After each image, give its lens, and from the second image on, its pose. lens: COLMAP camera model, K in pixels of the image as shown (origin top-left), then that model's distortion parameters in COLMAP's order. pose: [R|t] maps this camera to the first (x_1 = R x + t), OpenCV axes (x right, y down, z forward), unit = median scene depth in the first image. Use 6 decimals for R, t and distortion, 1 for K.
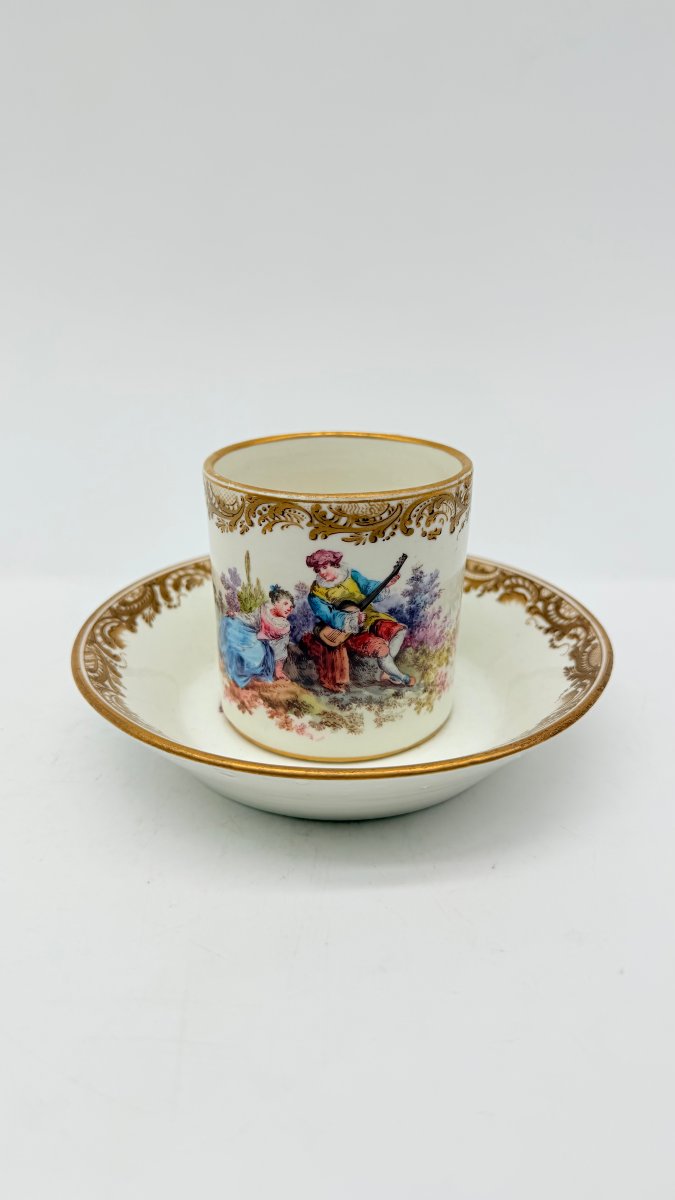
lens RADIAL K [[893.7, 0, 337.5], [0, 893.7, 600.0], [0, 0, 1]] dist [0.095287, -0.000992]
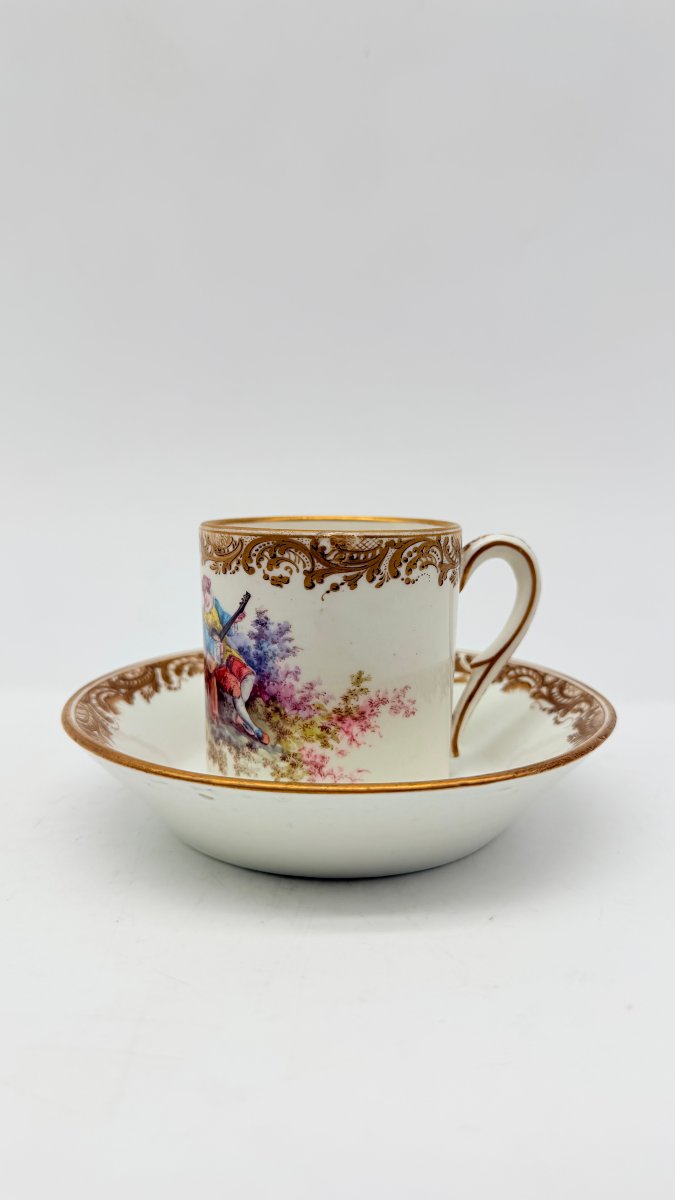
lens RADIAL K [[893.7, 0, 337.5], [0, 893.7, 600.0], [0, 0, 1]] dist [0.095287, -0.000992]
pose [[0.999295, 0.014202, -0.034746, 0.033656], [-0.022335, 0.968932, -0.246316, 0.161584], [0.030168, 0.246919, 0.968567, 0.018435]]
